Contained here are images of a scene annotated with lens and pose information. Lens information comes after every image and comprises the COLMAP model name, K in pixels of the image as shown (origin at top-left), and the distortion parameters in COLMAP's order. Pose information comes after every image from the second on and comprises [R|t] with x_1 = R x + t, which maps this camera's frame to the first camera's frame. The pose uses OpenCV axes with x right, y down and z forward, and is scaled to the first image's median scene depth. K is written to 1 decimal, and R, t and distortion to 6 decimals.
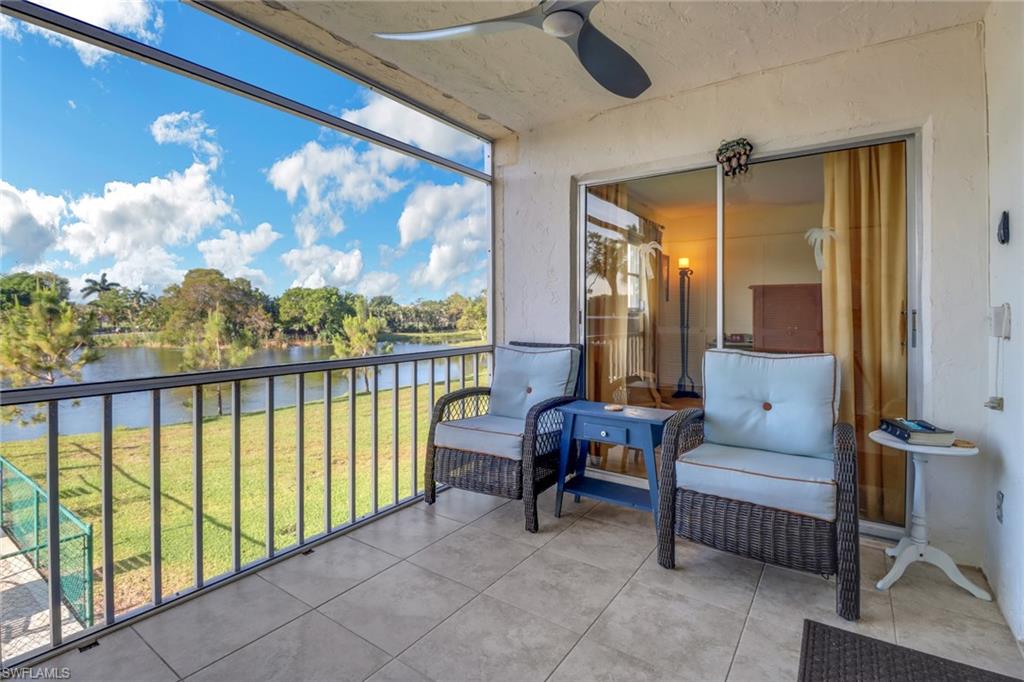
lens RADIAL K [[481.1, 0, 521.6], [0, 481.1, 312.7], [0, 0, 1]] dist [0.001235, -0.005612]
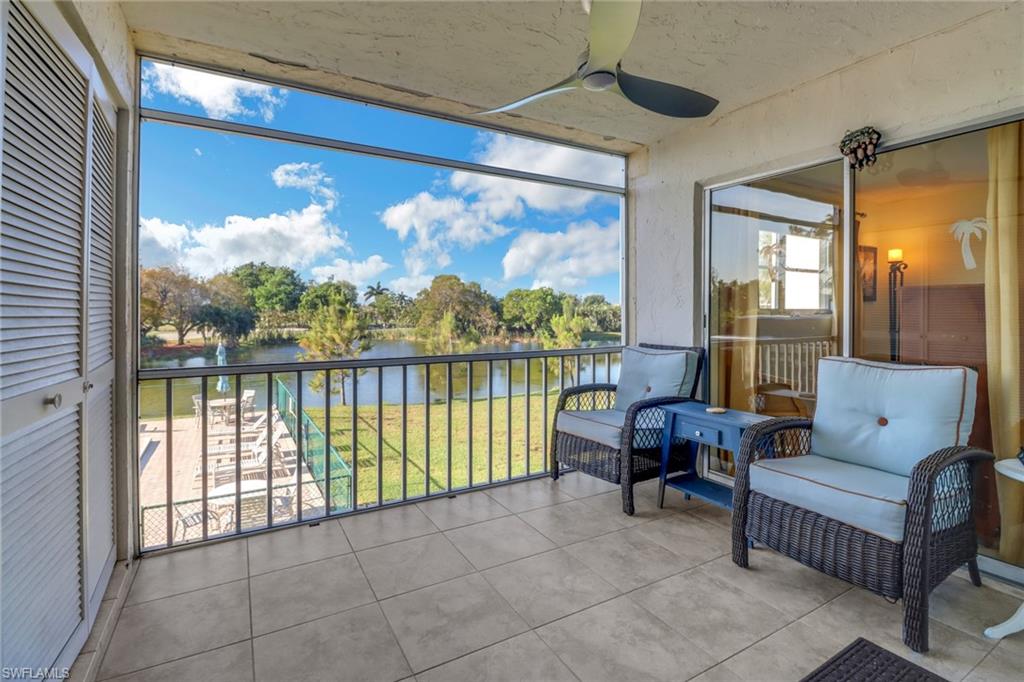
lens RADIAL K [[481.1, 0, 506.6], [0, 481.1, 314.5], [0, 0, 1]] dist [0.001235, -0.005612]
pose [[0.900487, 0.001196, -0.434882, 0.241679], [0.000764, 0.999990, 0.004333, -0.011843], [0.434883, -0.004234, 0.900477, -0.117769]]
